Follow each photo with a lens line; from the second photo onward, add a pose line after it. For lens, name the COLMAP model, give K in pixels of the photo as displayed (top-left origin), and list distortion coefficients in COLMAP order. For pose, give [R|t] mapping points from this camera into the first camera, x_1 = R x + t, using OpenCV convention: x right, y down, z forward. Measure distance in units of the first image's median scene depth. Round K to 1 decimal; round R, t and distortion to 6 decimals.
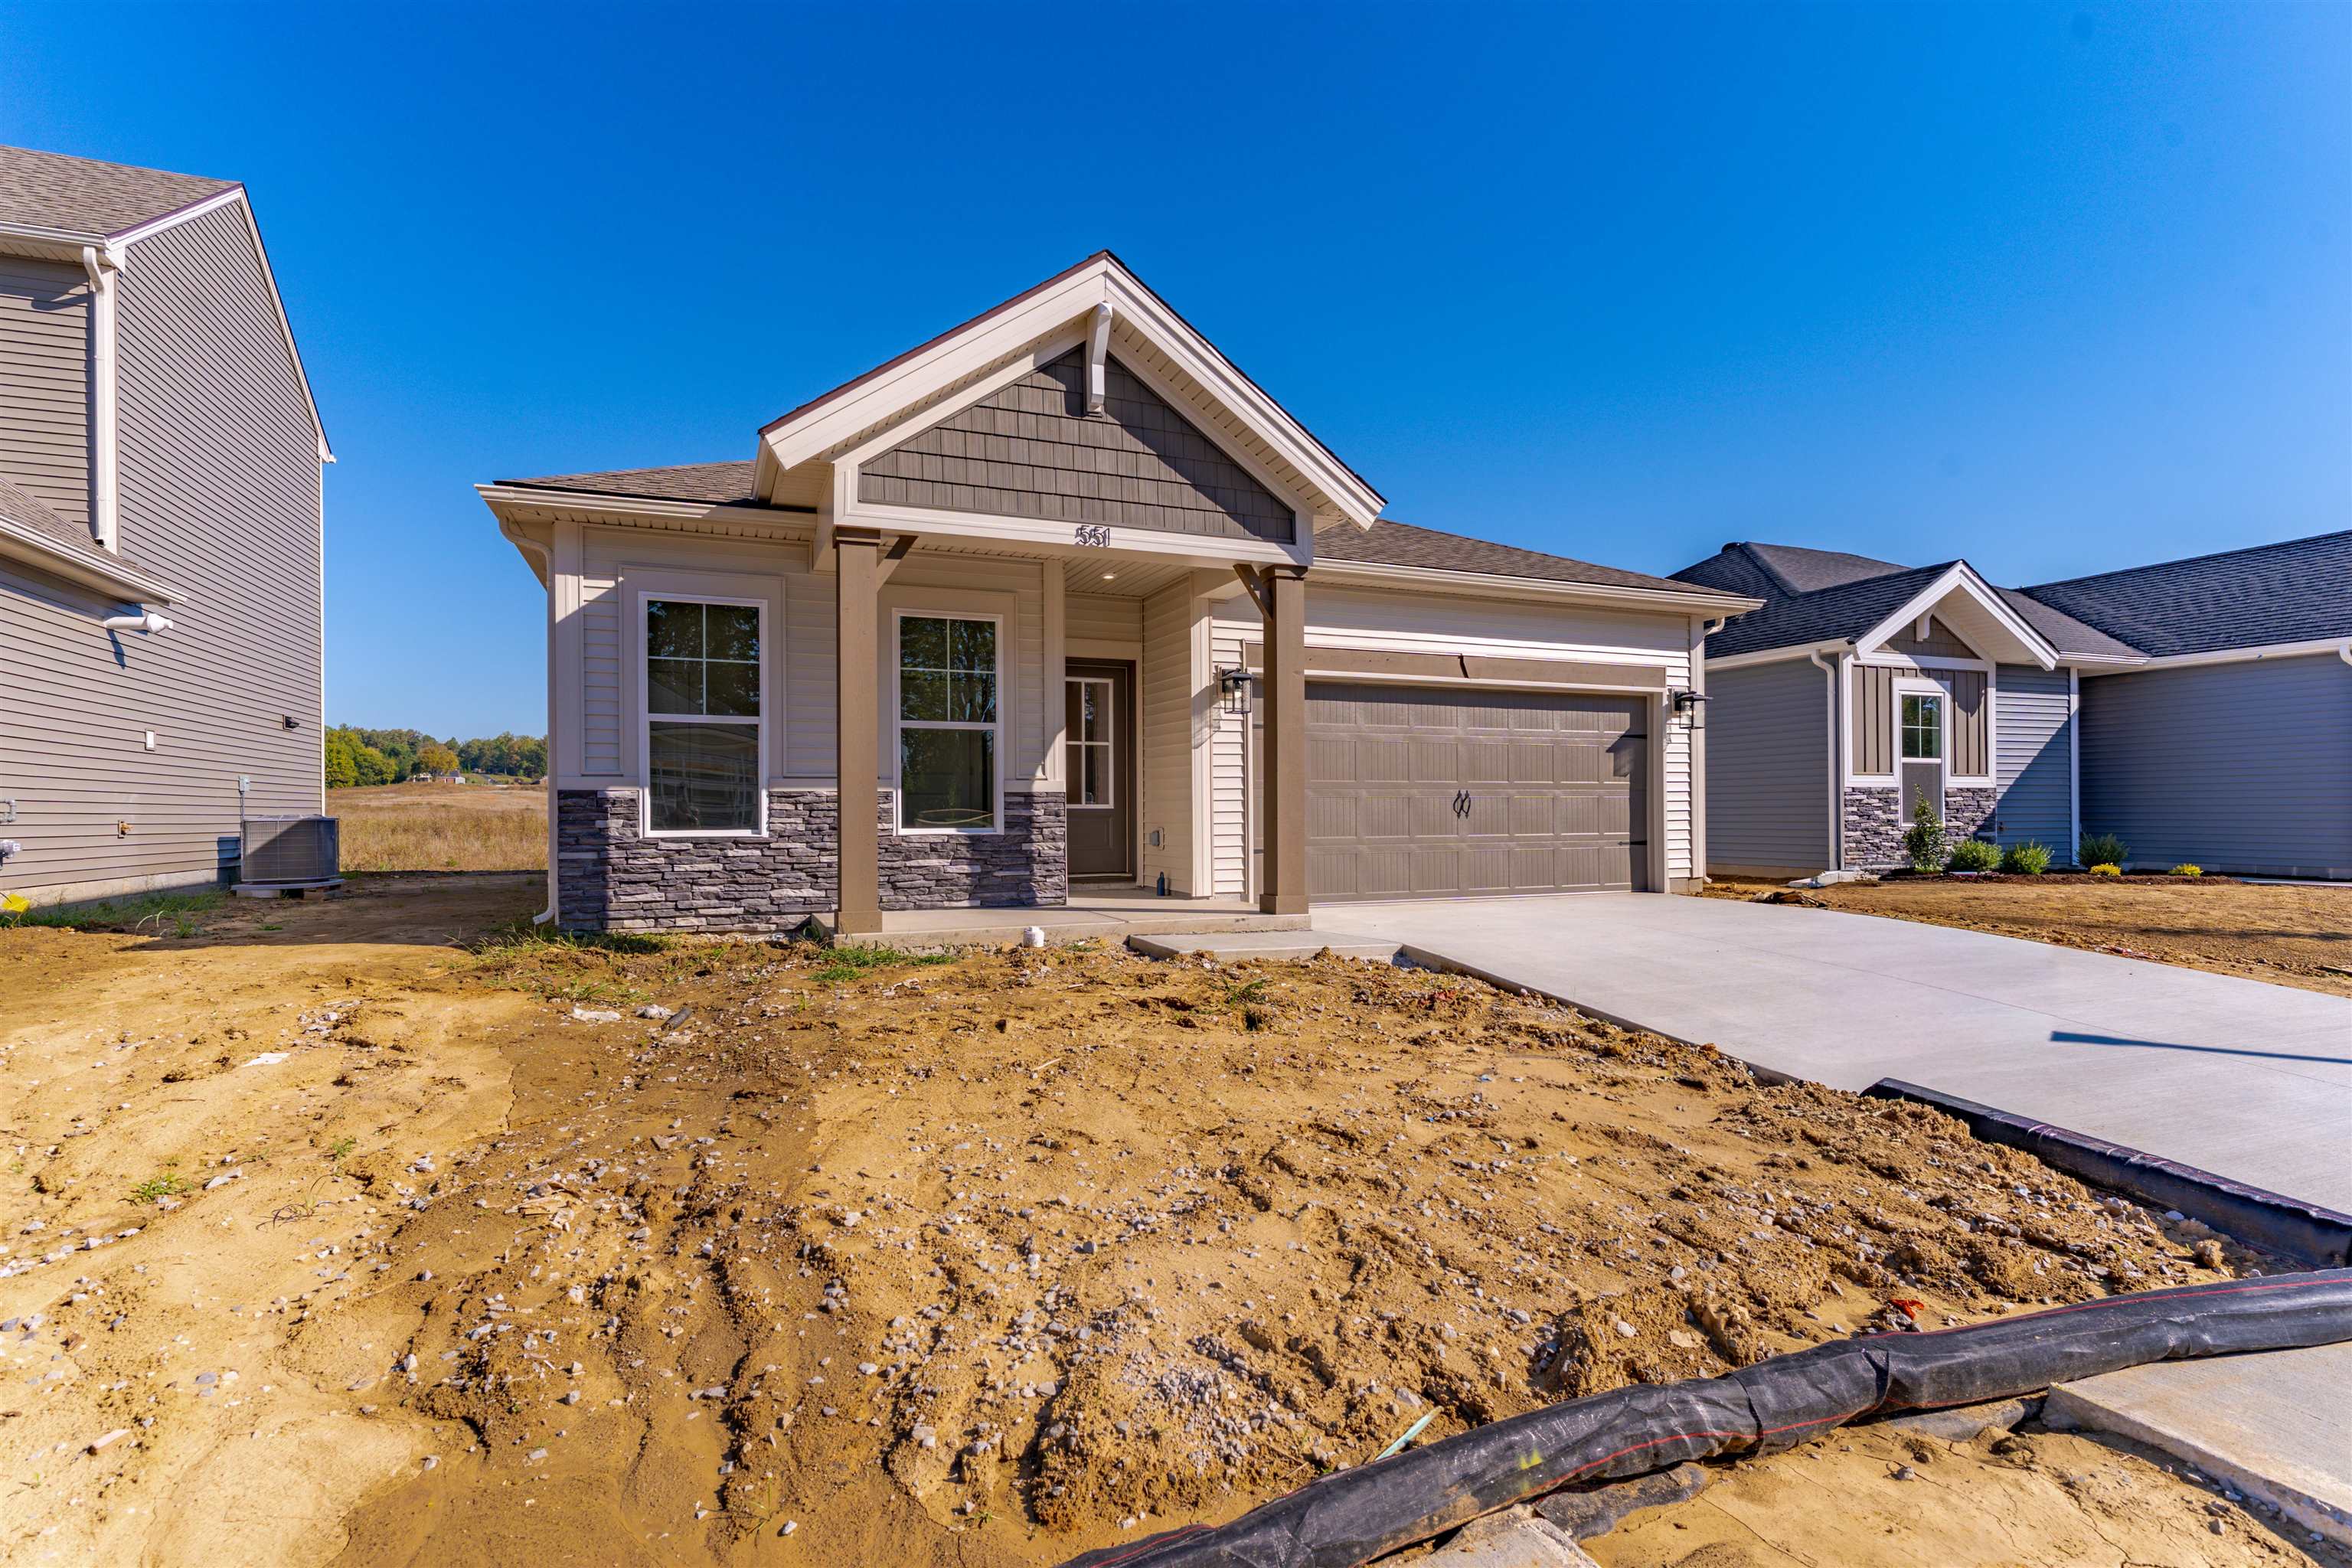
lens RADIAL K [[1132.3, 0, 1171.9], [0, 1132.3, 808.8], [0, 0, 1]] dist [0.002781, 0.000367]
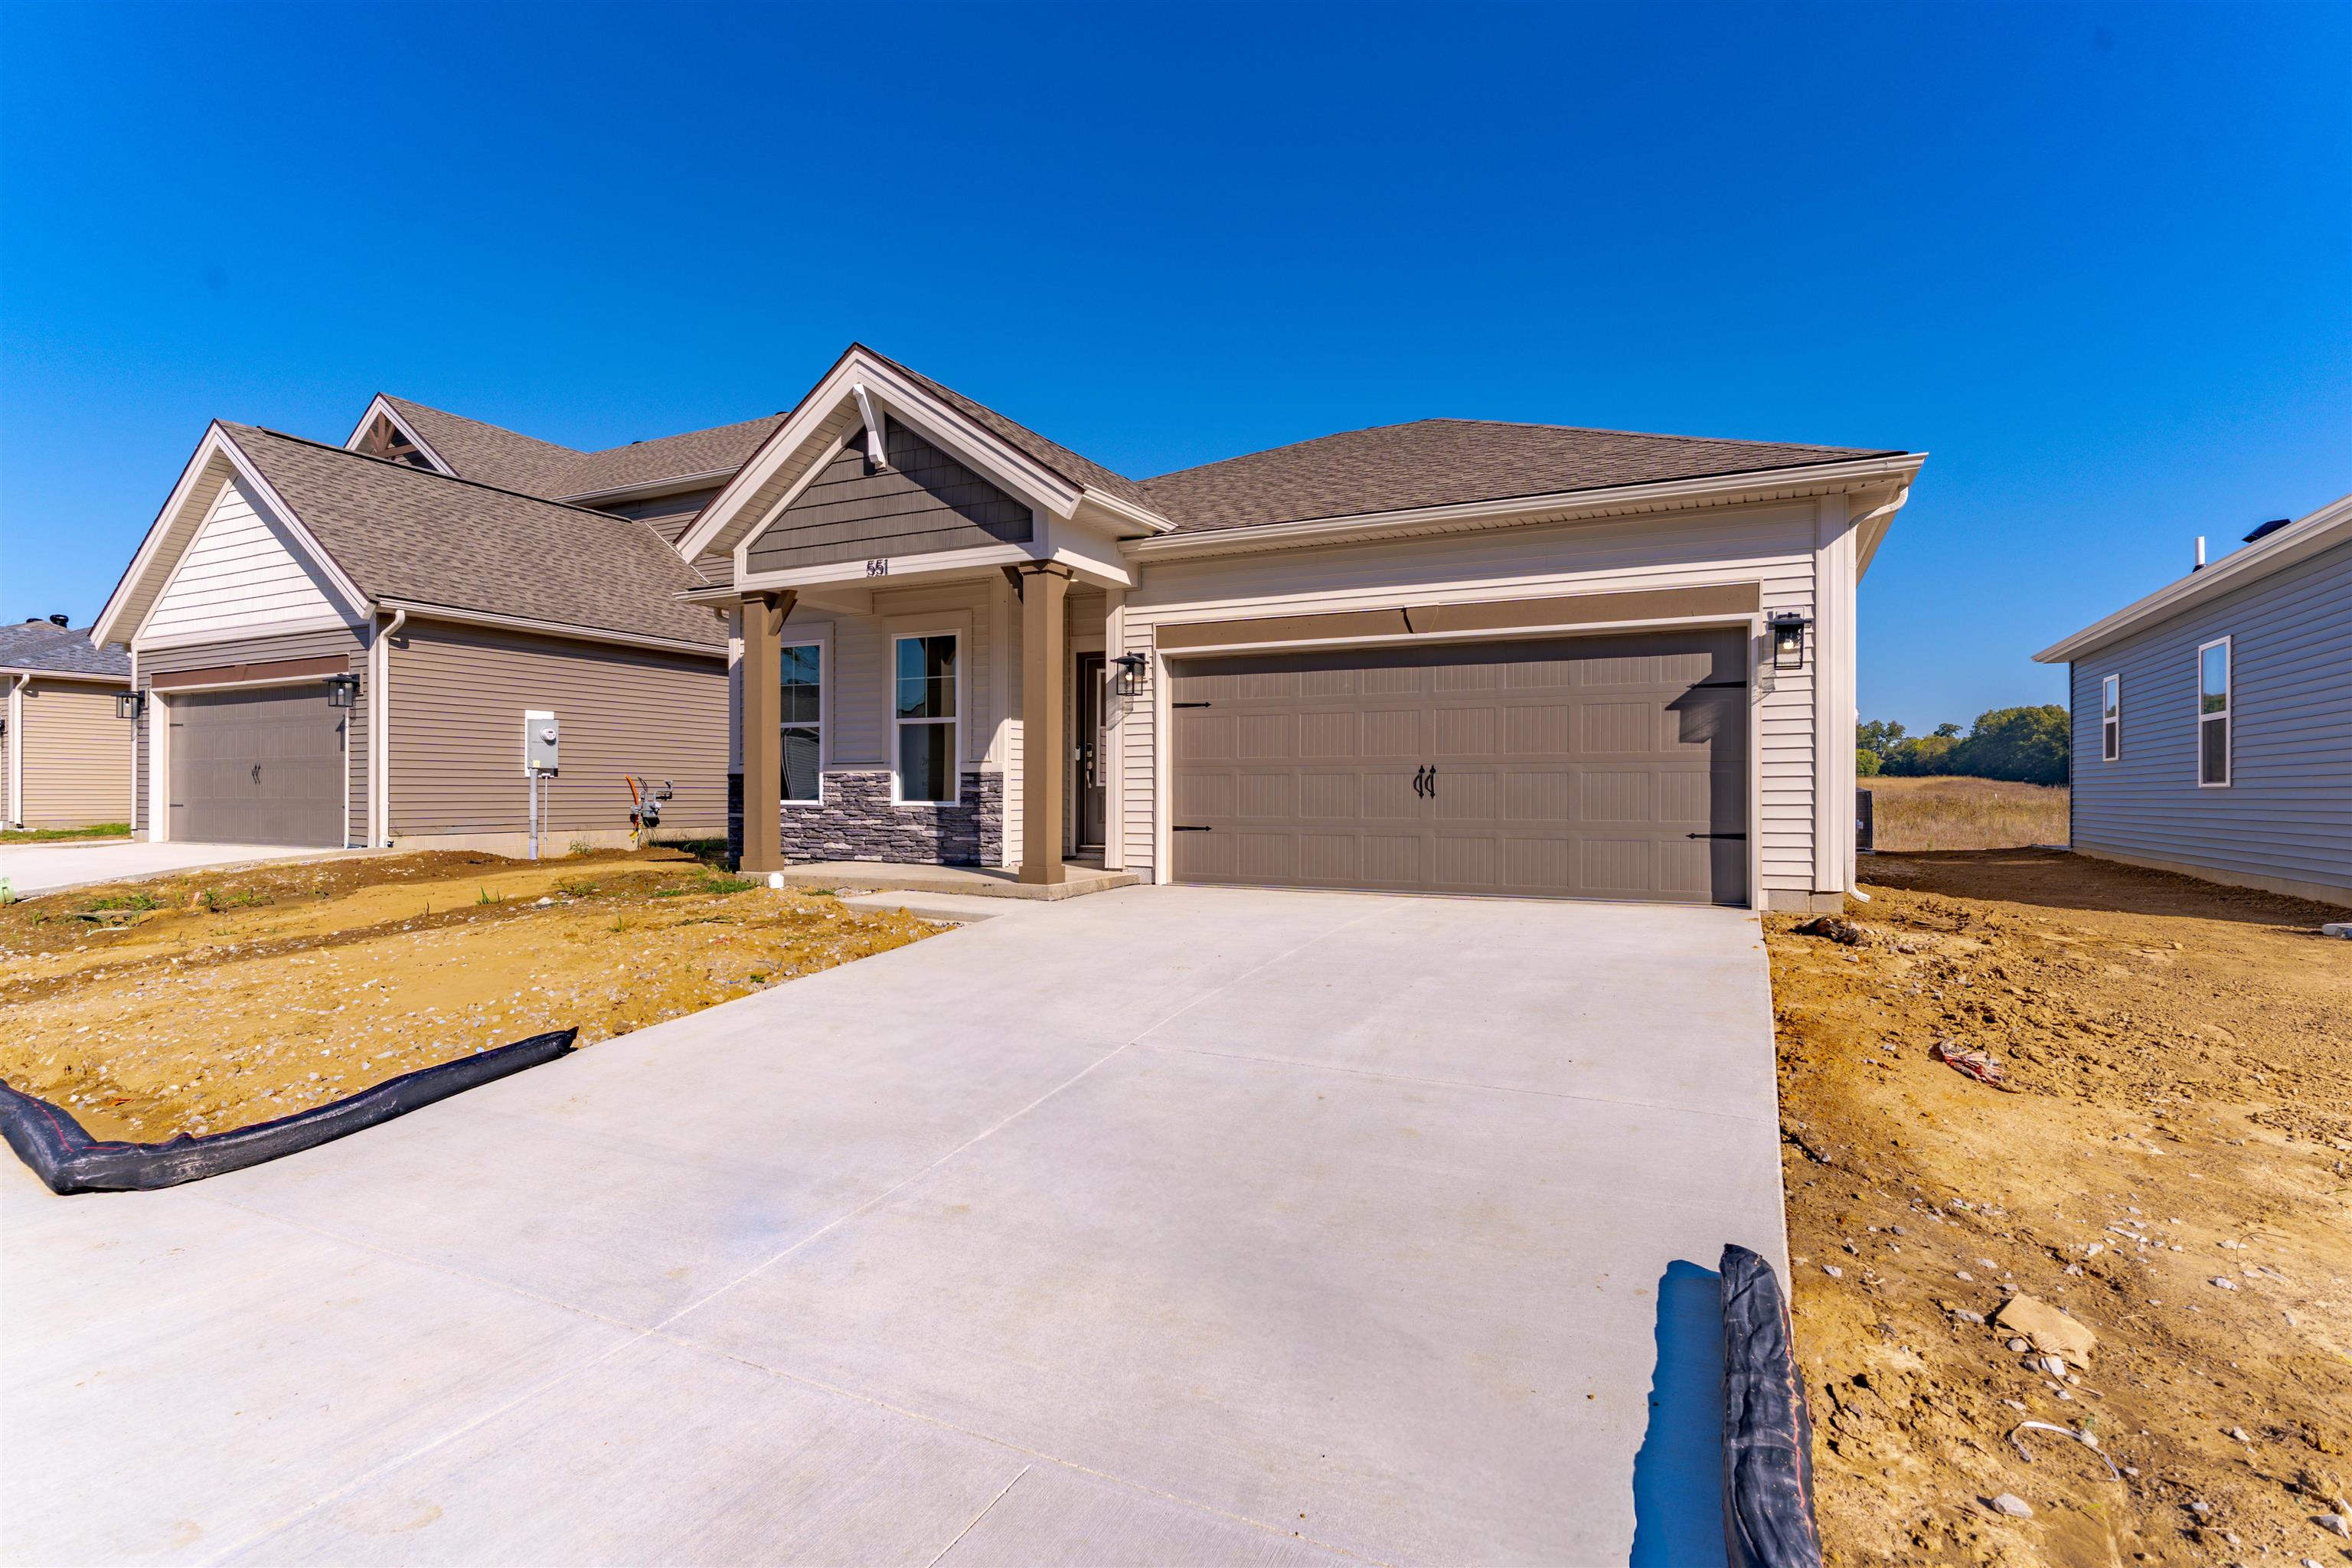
lens RADIAL K [[1132.3, 0, 1178.8], [0, 1132.3, 782.1], [0, 0, 1]] dist [0.002781, 0.000367]
pose [[0.661810, -0.001141, -0.749671, 0.957404], [-0.000581, 0.999998, -0.002035, -0.002068], [0.749672, 0.001782, 0.661808, 0.372208]]
